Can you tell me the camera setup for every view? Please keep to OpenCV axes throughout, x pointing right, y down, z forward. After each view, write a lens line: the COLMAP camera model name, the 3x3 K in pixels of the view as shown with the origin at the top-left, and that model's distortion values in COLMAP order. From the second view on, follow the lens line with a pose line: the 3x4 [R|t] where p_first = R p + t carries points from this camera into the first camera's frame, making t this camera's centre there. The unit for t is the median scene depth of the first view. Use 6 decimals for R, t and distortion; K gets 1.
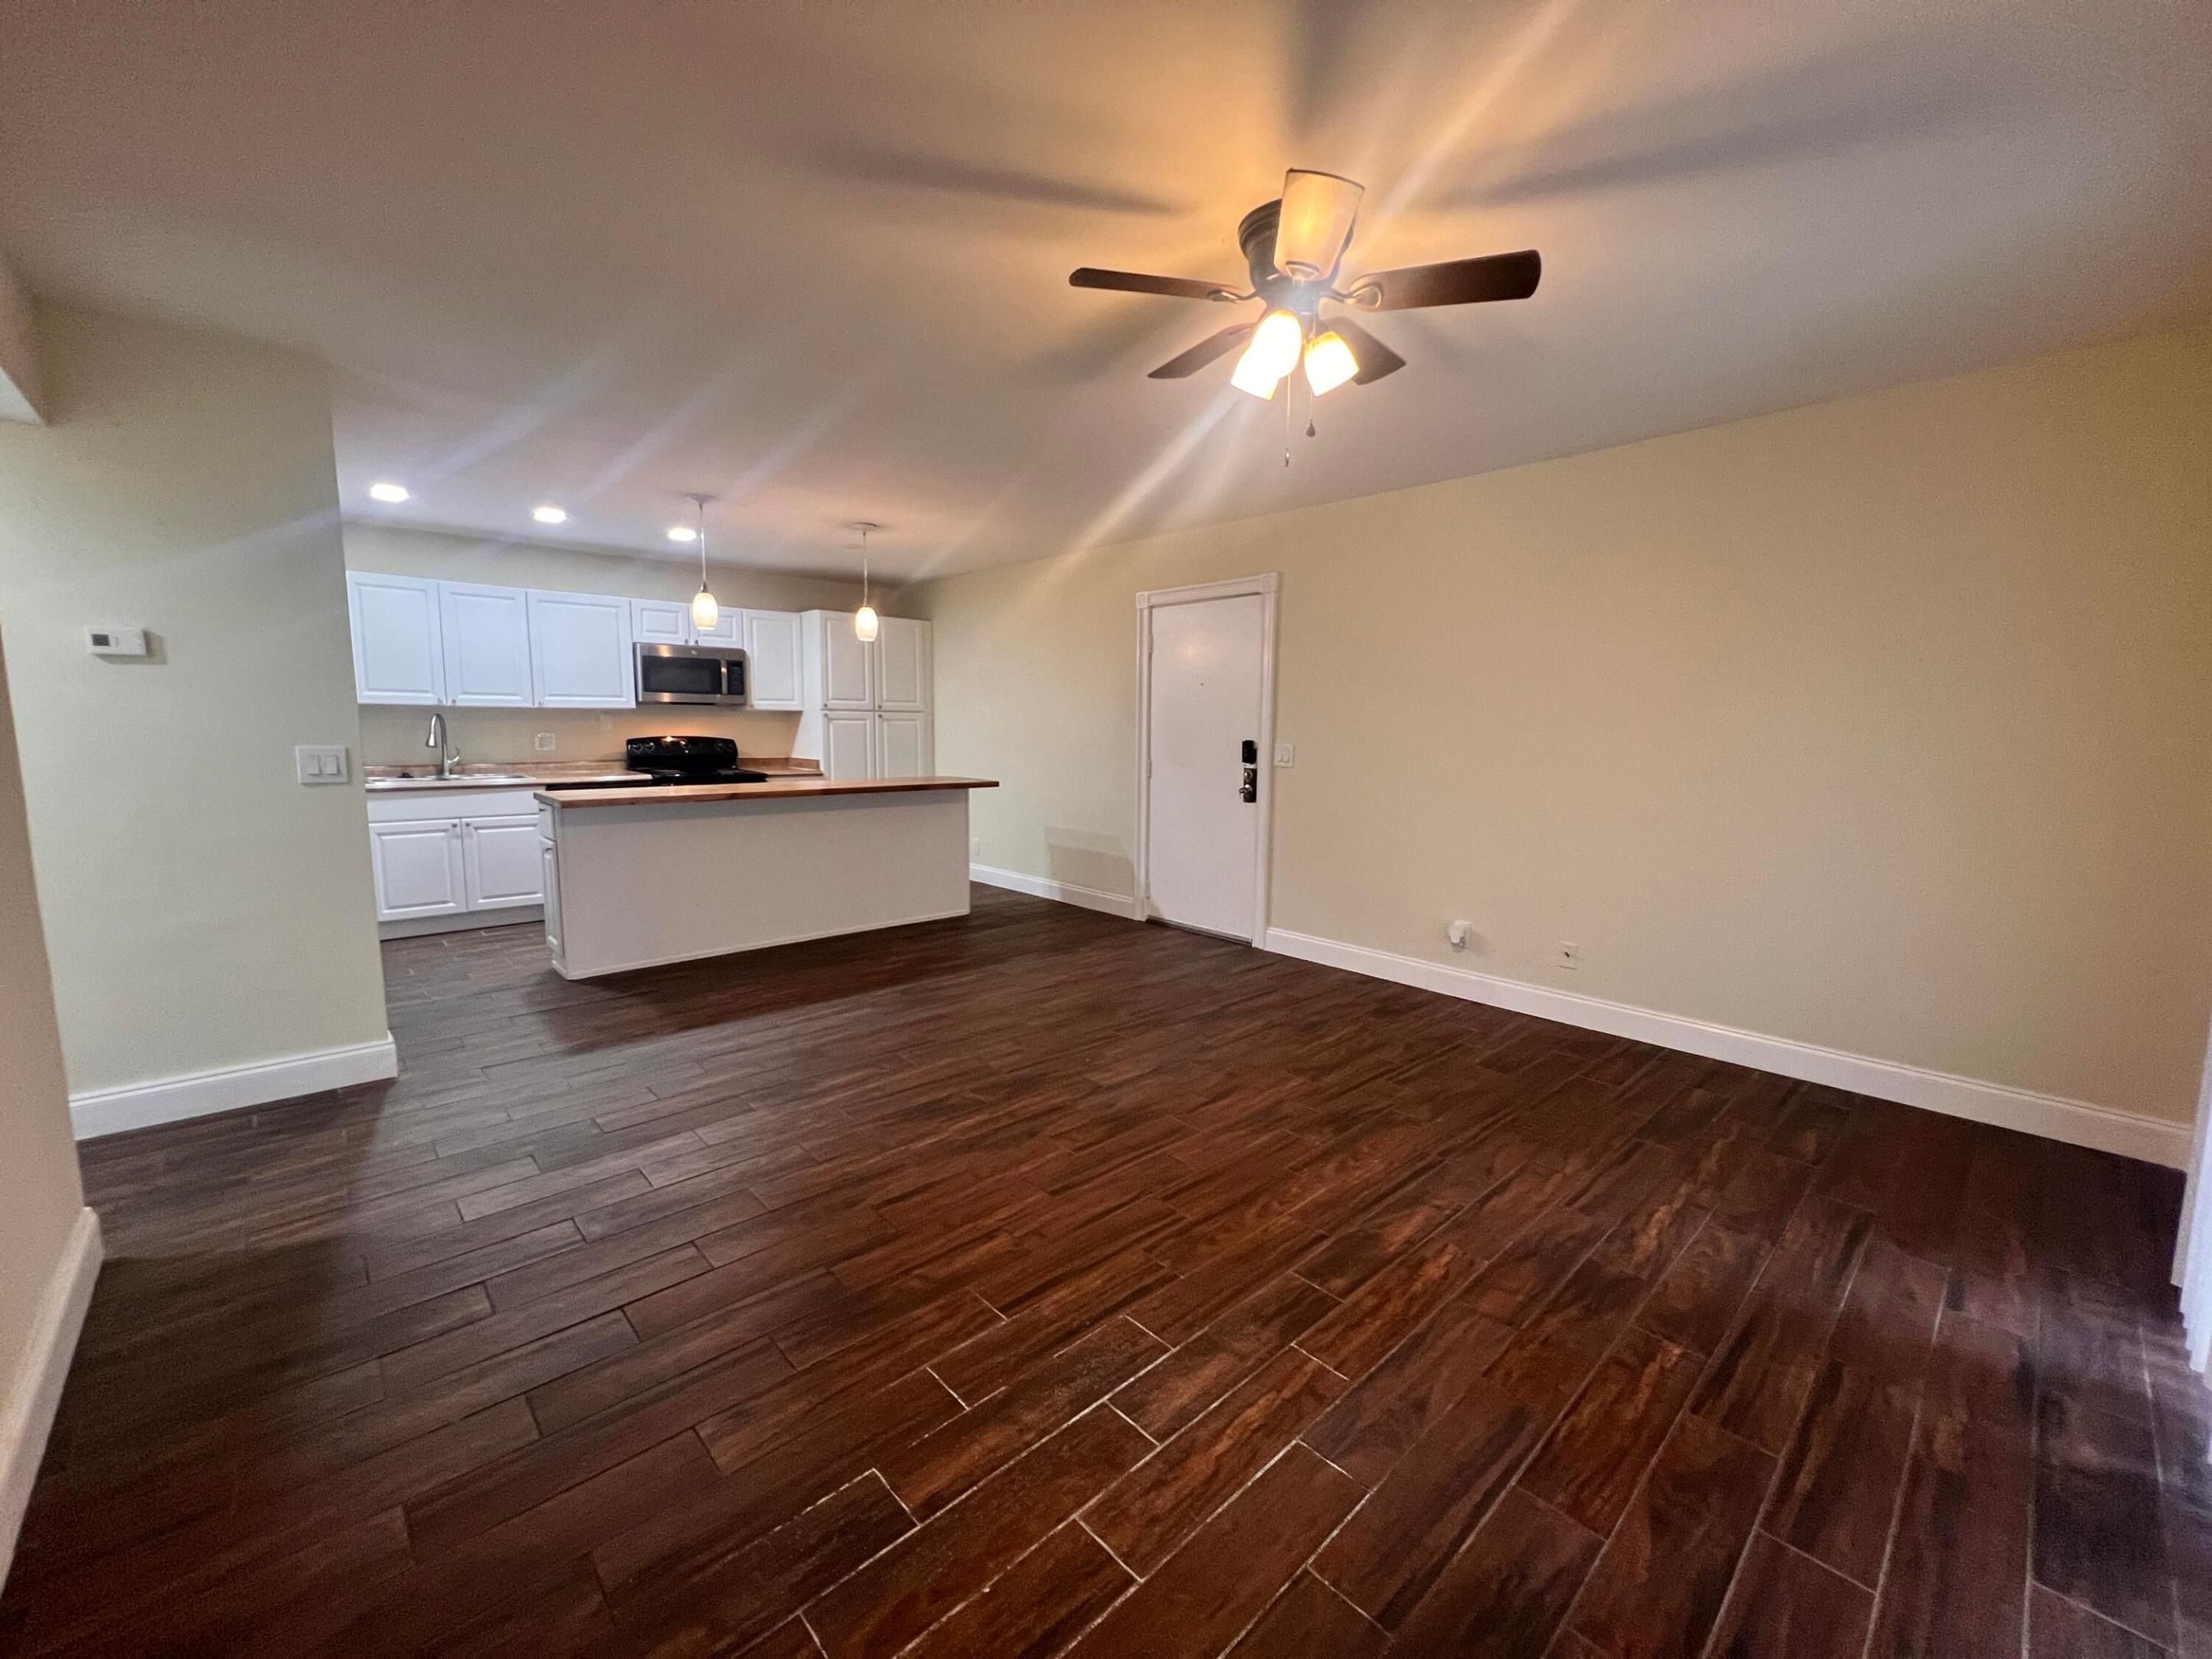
lens RADIAL K [[881.0, 0, 1113.9], [0, 881.0, 834.5], [0, 0, 1]] dist [0.000577, -0.000322]
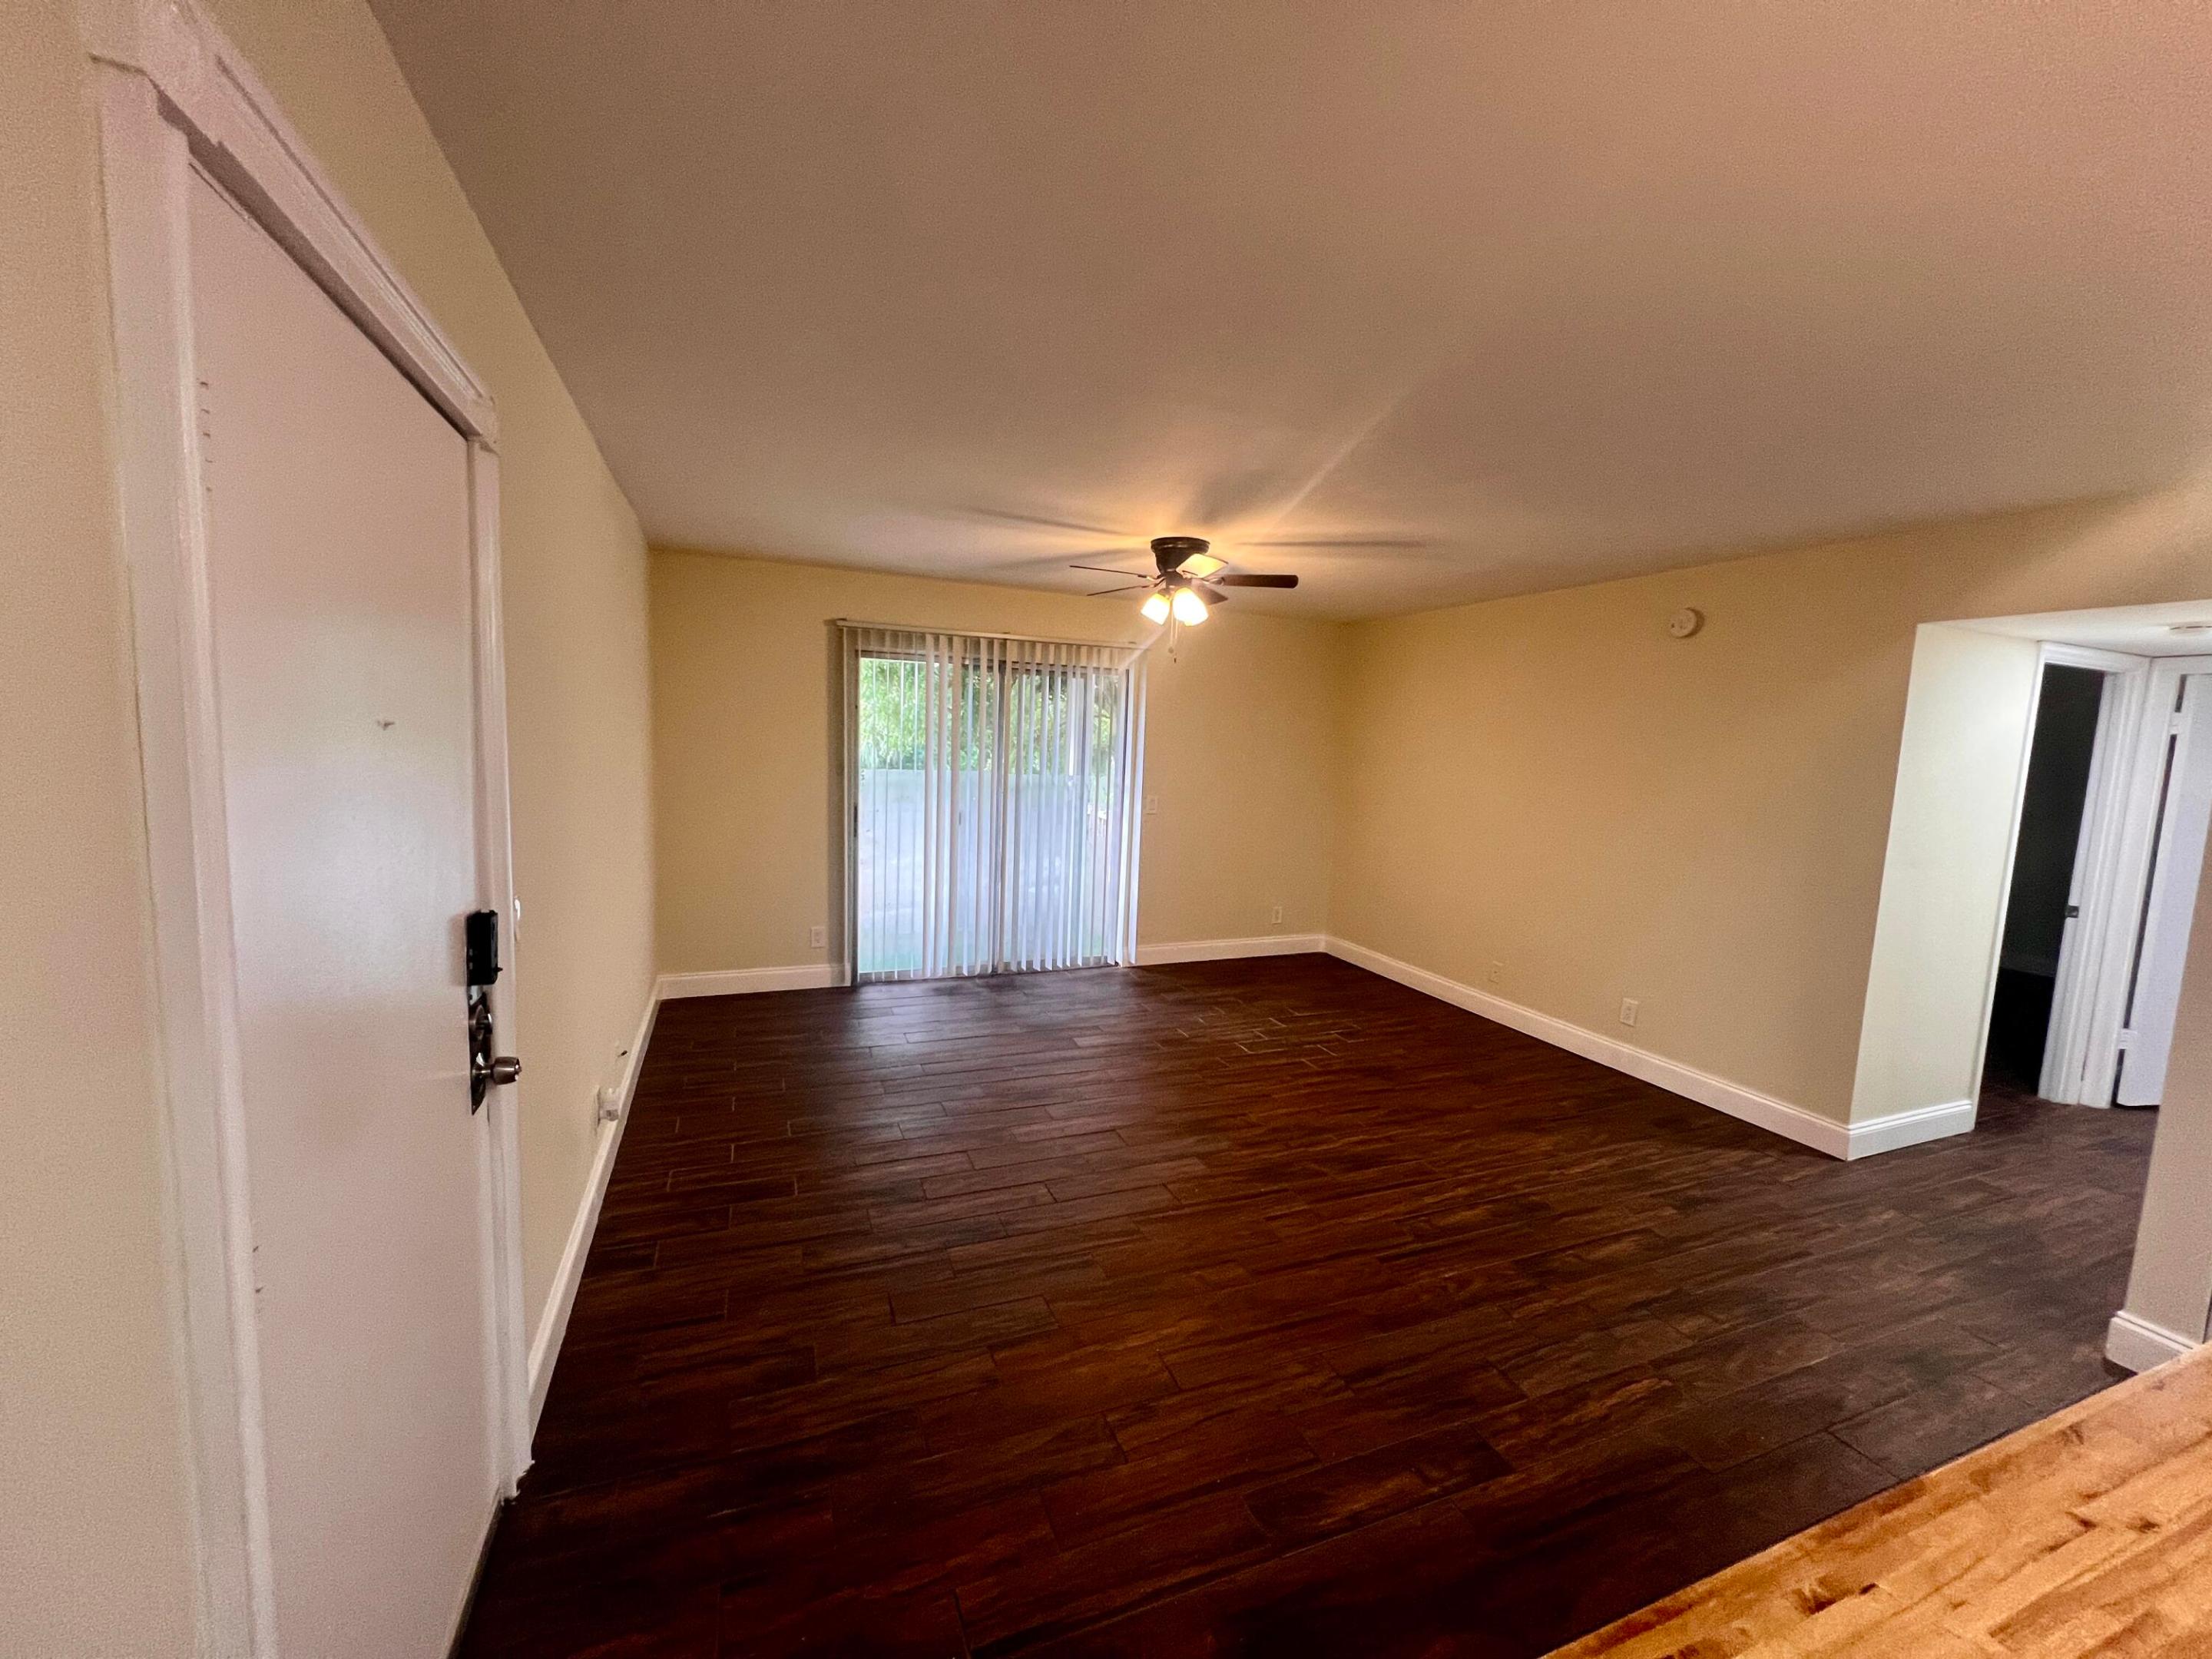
lens RADIAL K [[881.0, 0, 1111.7], [0, 881.0, 831.3], [0, 0, 1]] dist [0.000577, -0.000322]
pose [[-0.932048, -0.088481, 0.351365, -0.141353], [-0.007611, 0.974292, 0.225158, -0.184681], [-0.362255, 0.207184, -0.908761, 1.075775]]
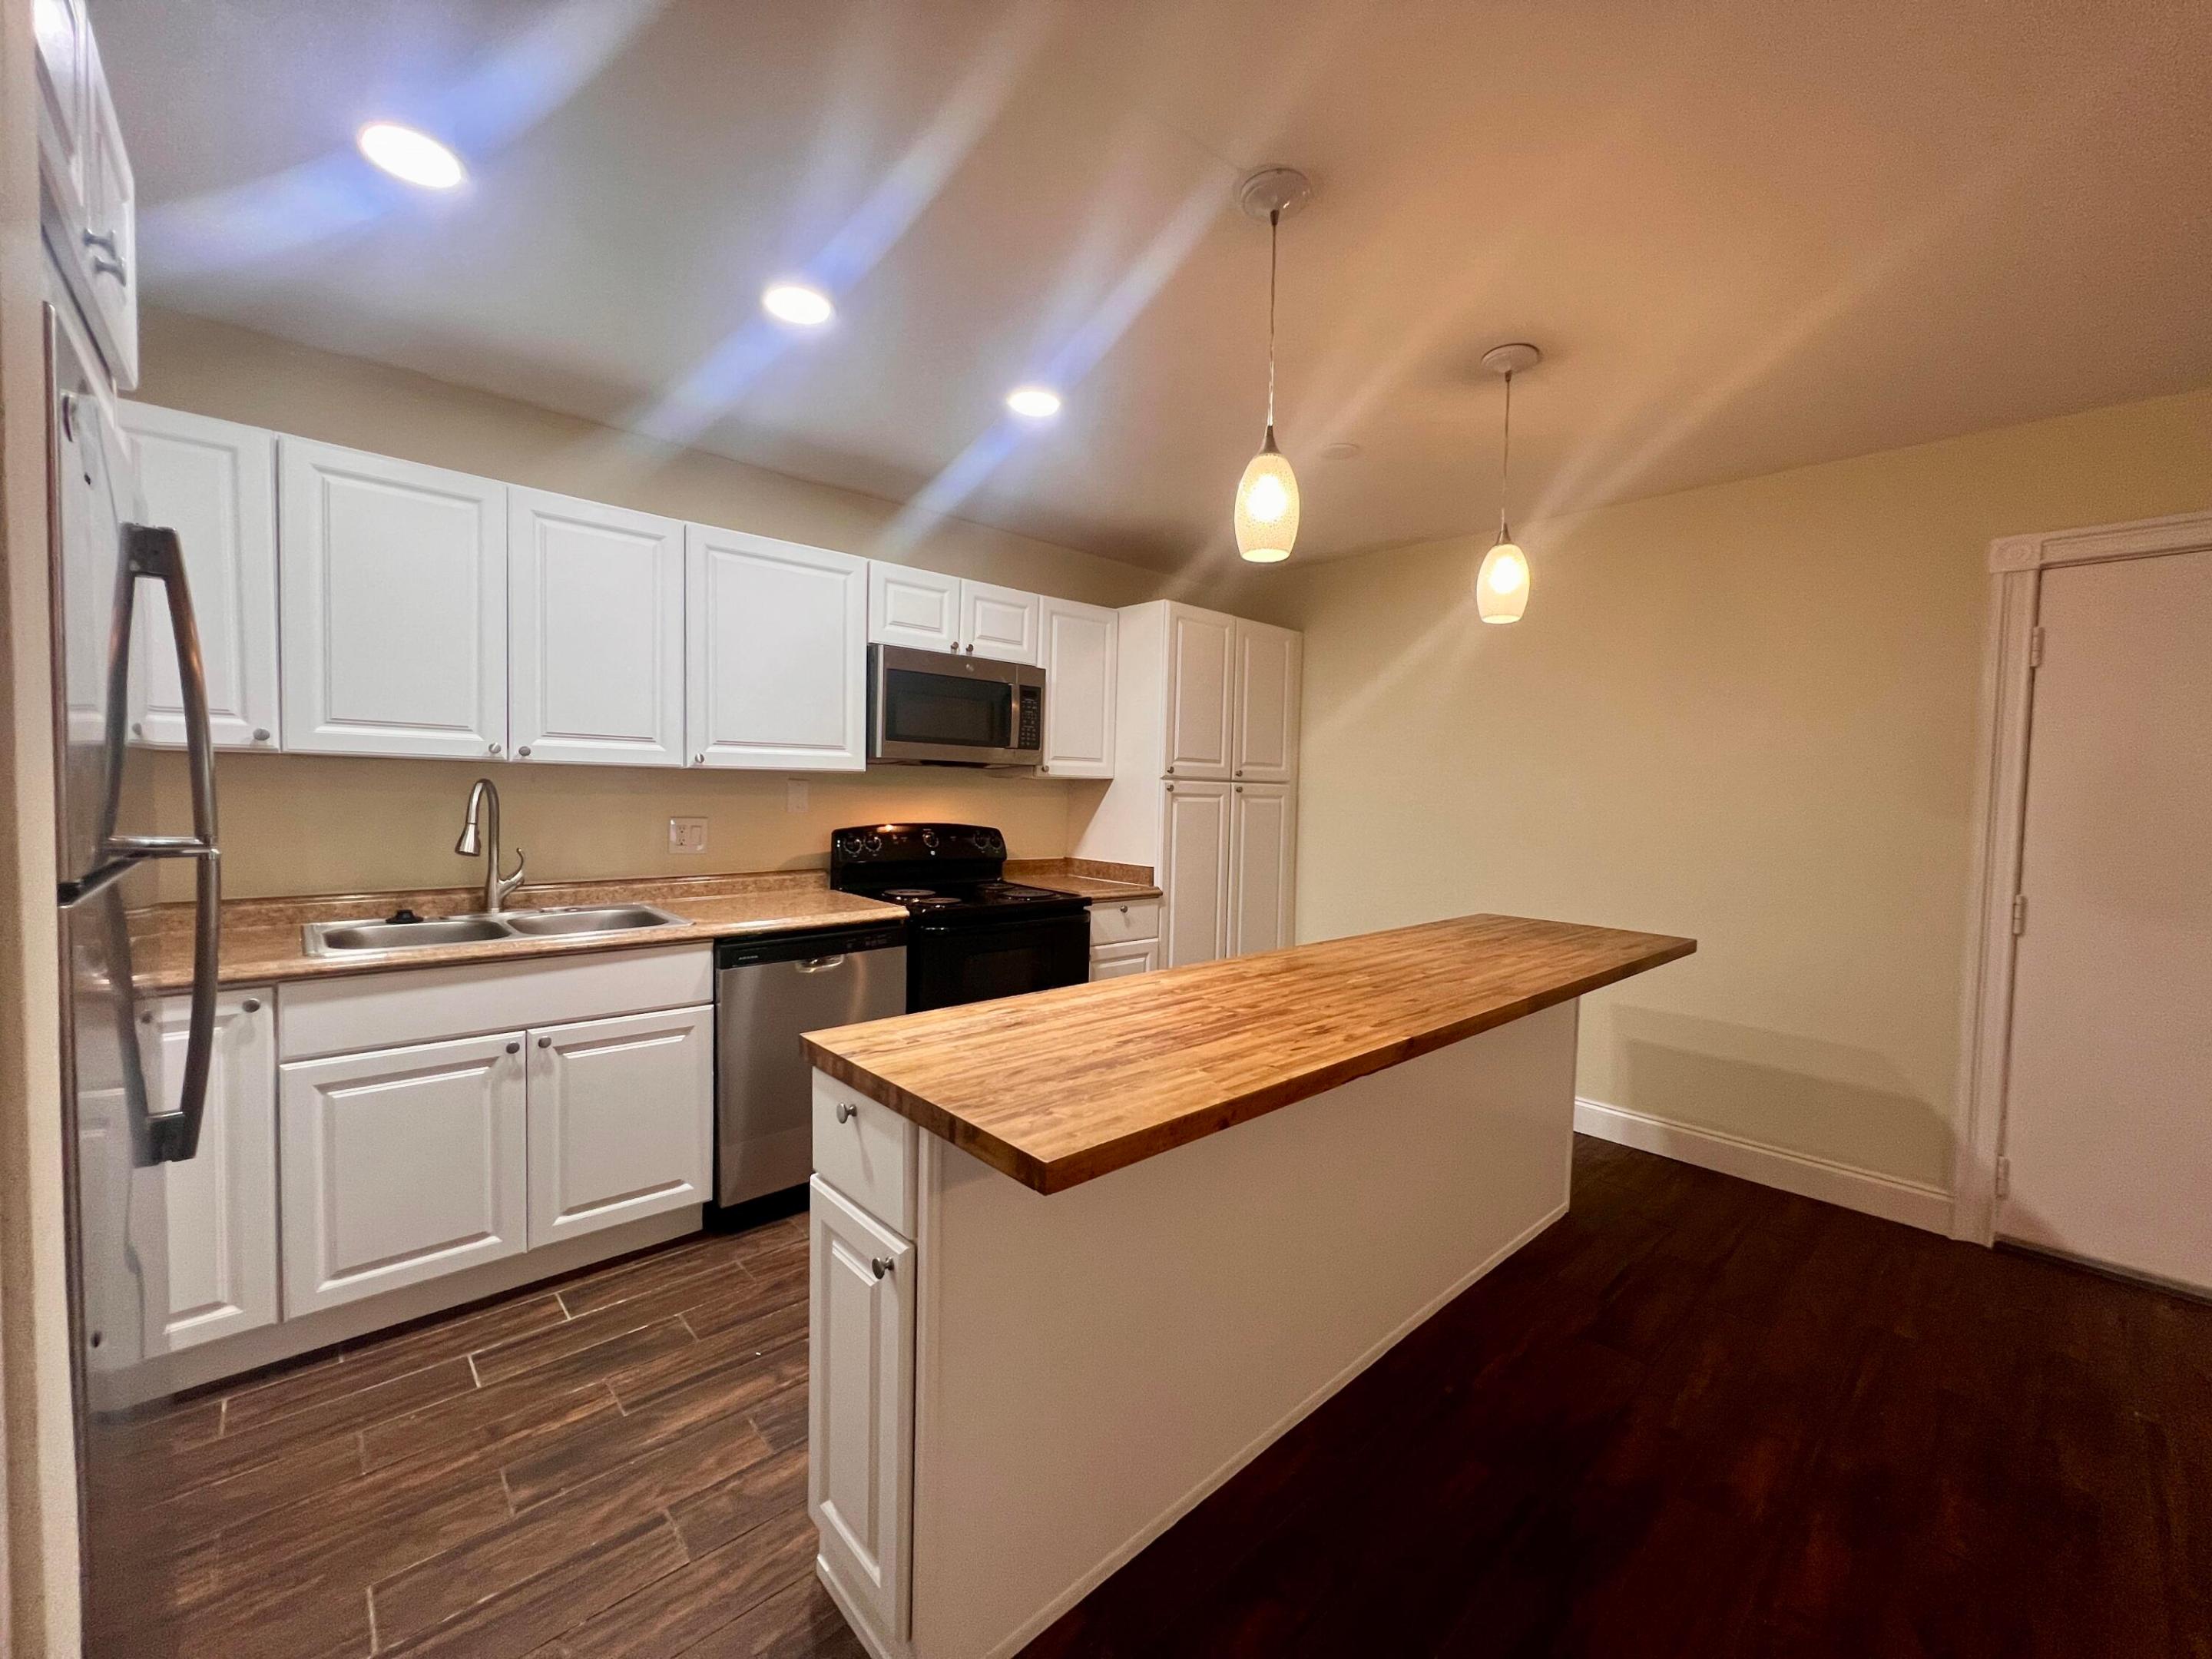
lens RADIAL K [[881.0, 0, 1109.9], [0, 881.0, 835.7], [0, 0, 1]] dist [0.000577, -0.000322]
pose [[0.999912, 0.012725, -0.003743, -0.435914], [-0.012968, 0.997169, -0.074065, -0.076813], [0.002790, 0.074107, 0.997246, 0.541809]]
